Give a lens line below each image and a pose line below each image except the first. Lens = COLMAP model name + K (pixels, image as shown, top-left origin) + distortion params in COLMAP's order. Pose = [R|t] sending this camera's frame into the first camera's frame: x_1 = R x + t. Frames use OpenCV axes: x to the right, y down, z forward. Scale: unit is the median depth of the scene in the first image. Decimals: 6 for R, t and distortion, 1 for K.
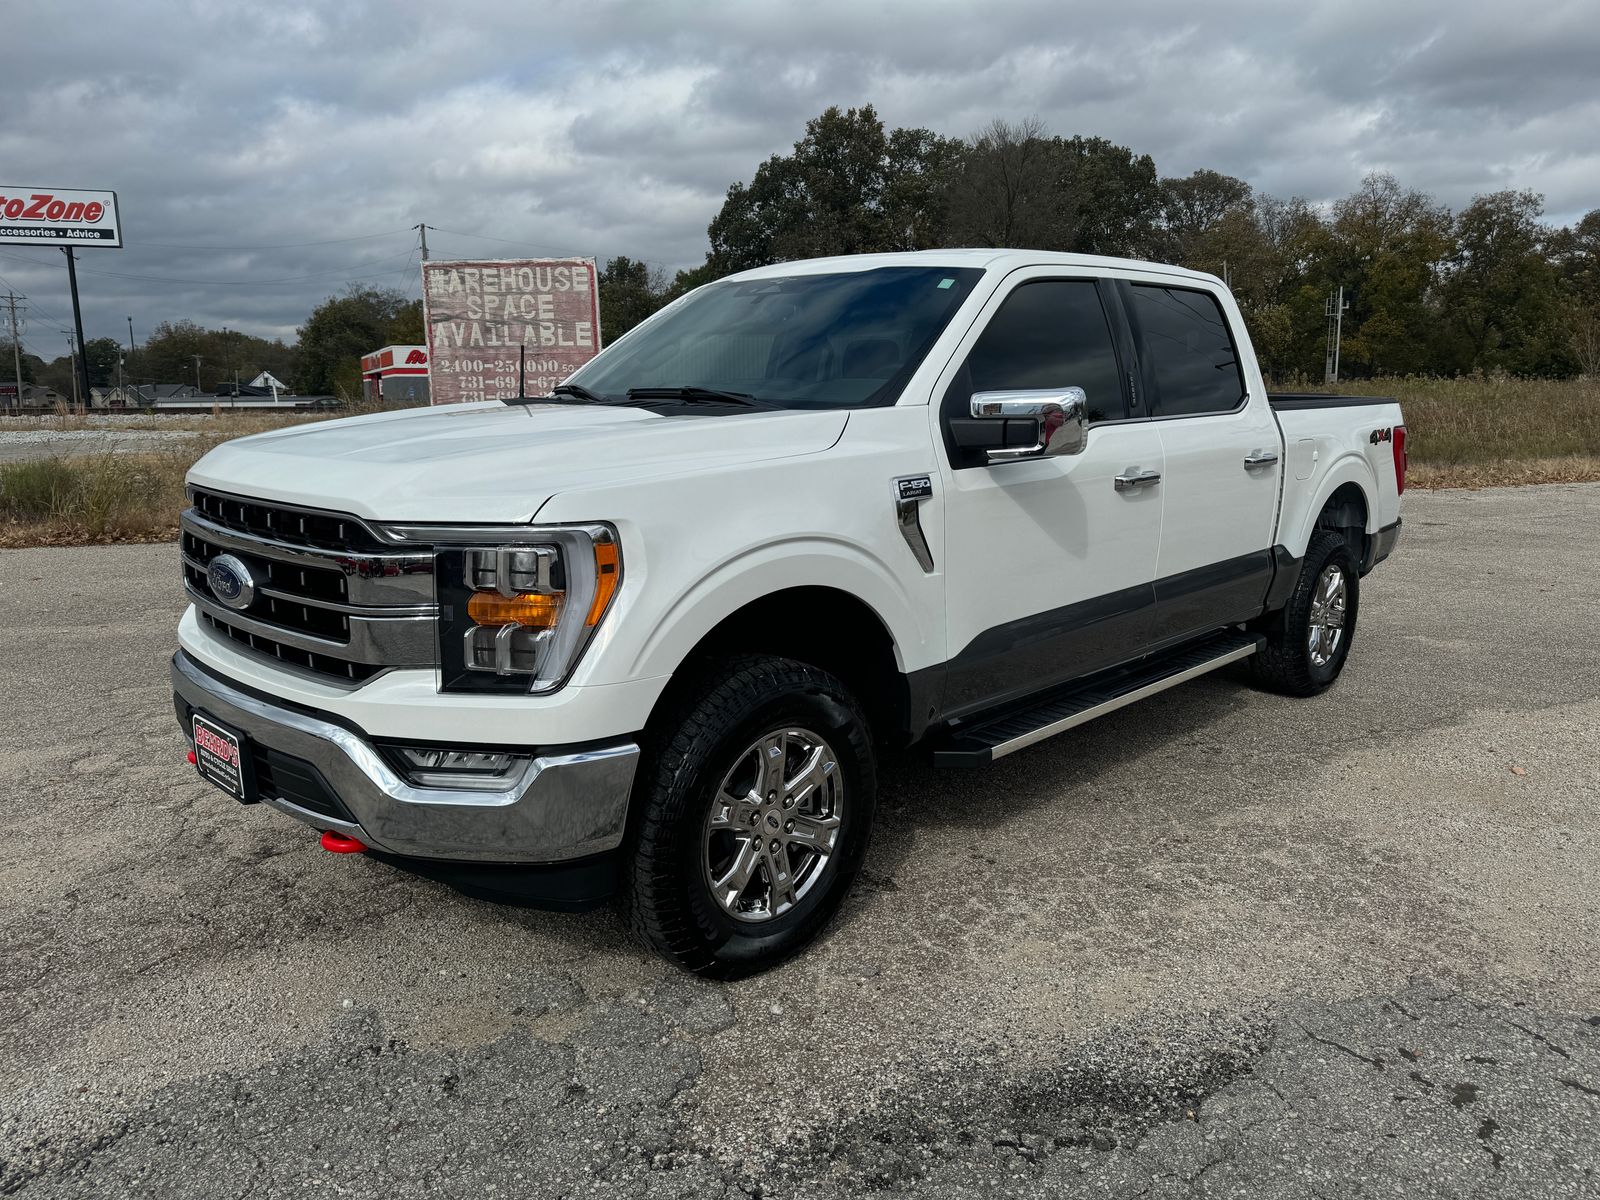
lens RADIAL K [[1140.0, 0, 822.7], [0, 1140.0, 597.3], [0, 0, 1]] dist [-0.006538, 0.004382]
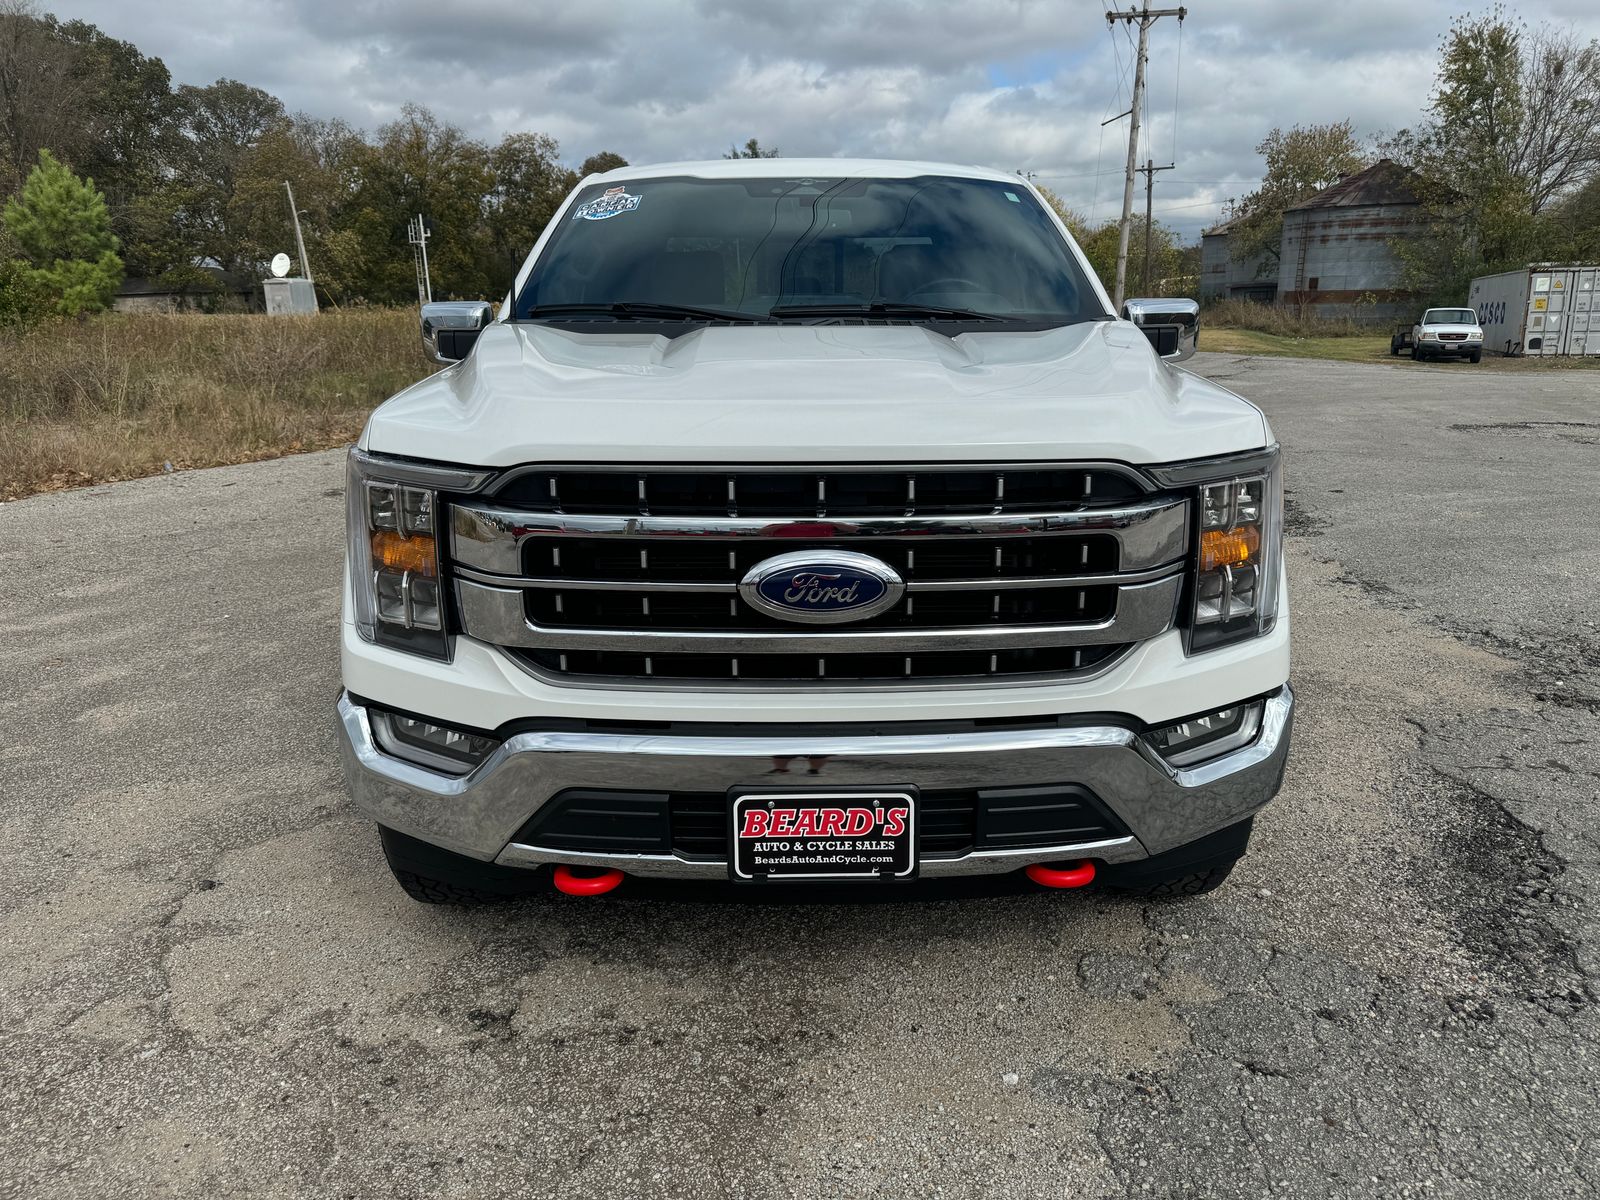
lens RADIAL K [[1147.8, 0, 798.4], [0, 1147.8, 568.3], [0, 0, 1]] dist [0.003765, -0.000631]
pose [[0.713454, -0.163985, 0.681243, -0.774132], [0.140344, 0.985971, 0.090357, -0.069027], [-0.686504, 0.031143, 0.726459, 0.384948]]
